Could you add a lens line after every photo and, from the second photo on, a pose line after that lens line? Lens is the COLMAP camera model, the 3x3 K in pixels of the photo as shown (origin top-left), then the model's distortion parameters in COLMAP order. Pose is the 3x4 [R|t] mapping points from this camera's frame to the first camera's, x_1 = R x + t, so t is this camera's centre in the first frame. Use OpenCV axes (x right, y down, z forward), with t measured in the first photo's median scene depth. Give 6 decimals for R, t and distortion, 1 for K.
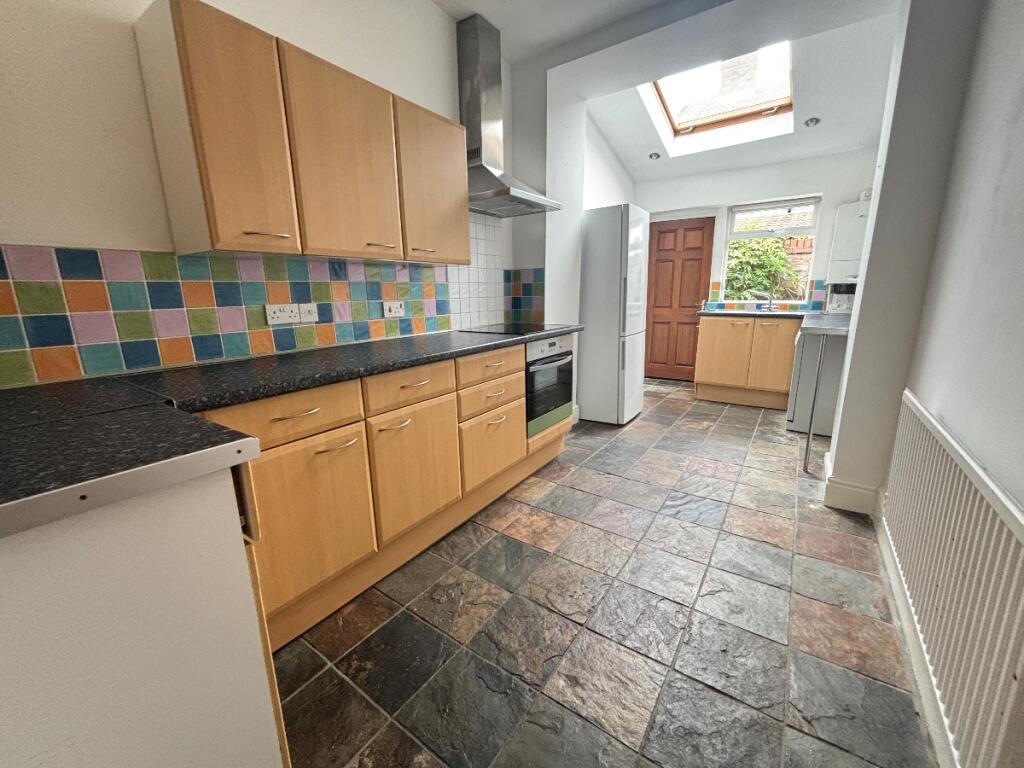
lens RADIAL K [[414.6, 0, 506.4], [0, 414.6, 388.9], [0, 0, 1]] dist [-0.002300, -0.000433]
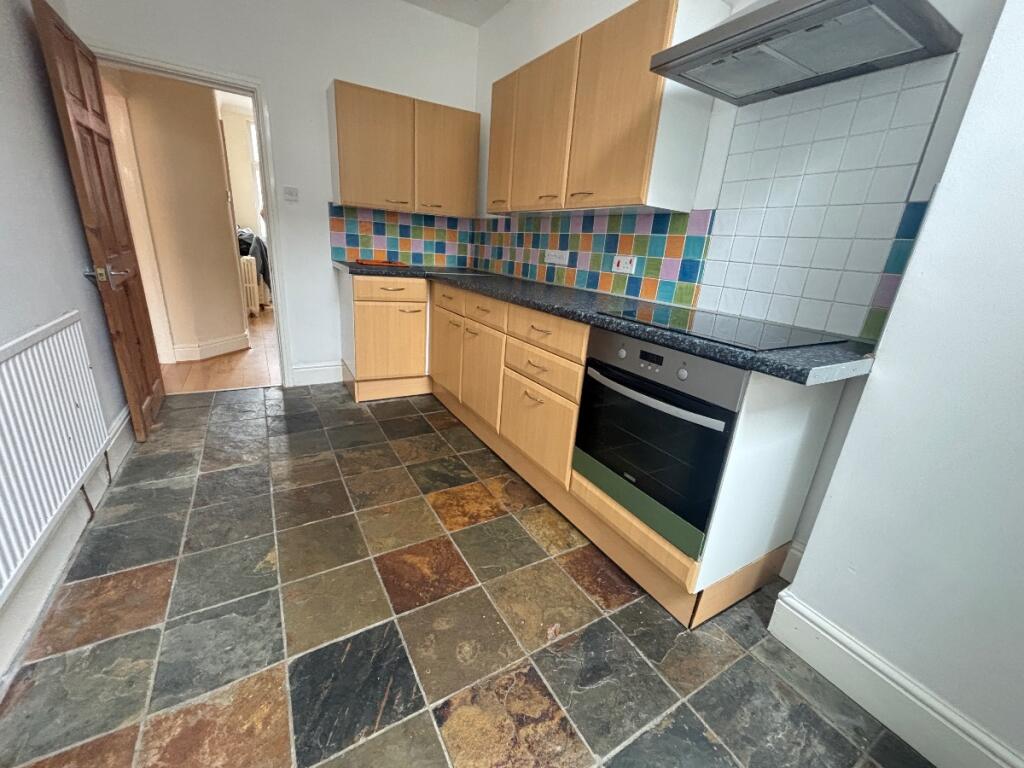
lens RADIAL K [[414.6, 0, 507.2], [0, 414.6, 373.5], [0, 0, 1]] dist [-0.002300, -0.000433]
pose [[-0.424680, 0.263490, -0.866152, 0.773153], [-0.254921, 0.883200, 0.393666, -0.304719], [0.868713, 0.387983, -0.307909, 1.281608]]
